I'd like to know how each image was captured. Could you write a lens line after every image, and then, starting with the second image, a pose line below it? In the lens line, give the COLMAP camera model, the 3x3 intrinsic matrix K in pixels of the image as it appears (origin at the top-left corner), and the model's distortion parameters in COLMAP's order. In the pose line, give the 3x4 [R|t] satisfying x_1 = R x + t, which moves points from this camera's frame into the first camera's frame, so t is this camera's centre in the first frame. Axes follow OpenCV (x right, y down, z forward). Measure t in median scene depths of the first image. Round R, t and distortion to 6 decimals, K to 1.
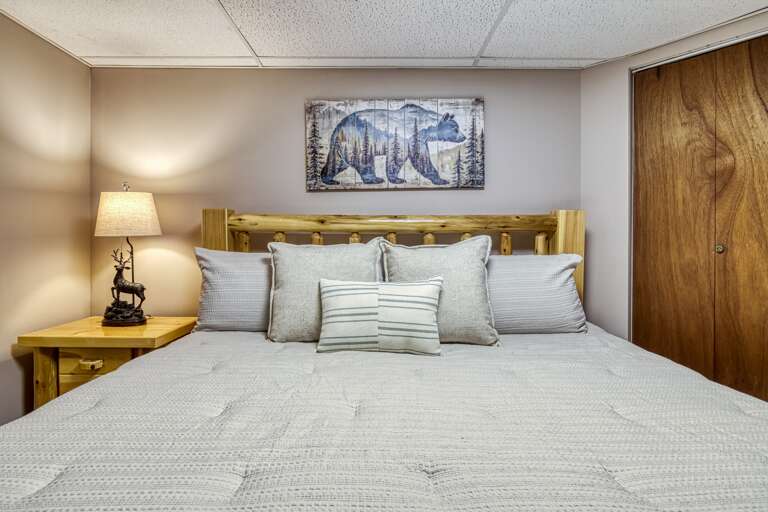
lens RADIAL K [[466.2, 0, 386.8], [0, 466.2, 247.9], [0, 0, 1]] dist [-0.001157, 0.002859]
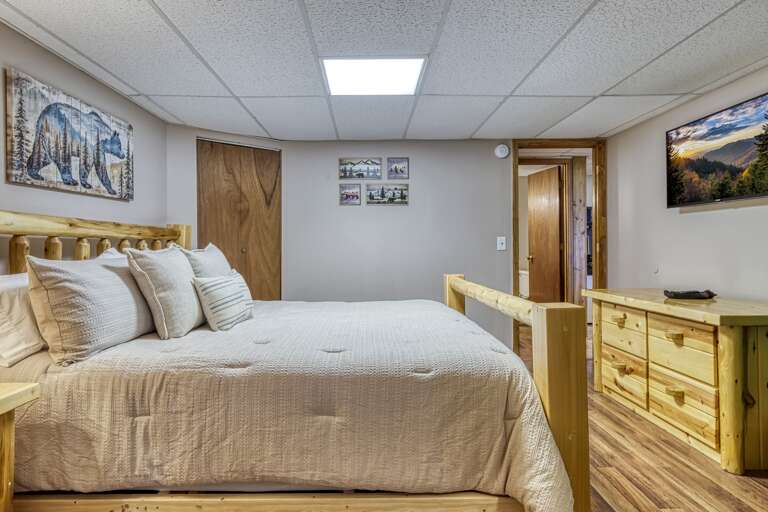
lens RADIAL K [[466.2, 0, 387.1], [0, 466.2, 255.8], [0, 0, 1]] dist [-0.001157, 0.002859]
pose [[-0.044090, -0.019985, 0.998828, -1.002788], [0.011594, 0.999722, 0.020515, -0.007618], [-0.998960, 0.012485, -0.043846, 0.409508]]
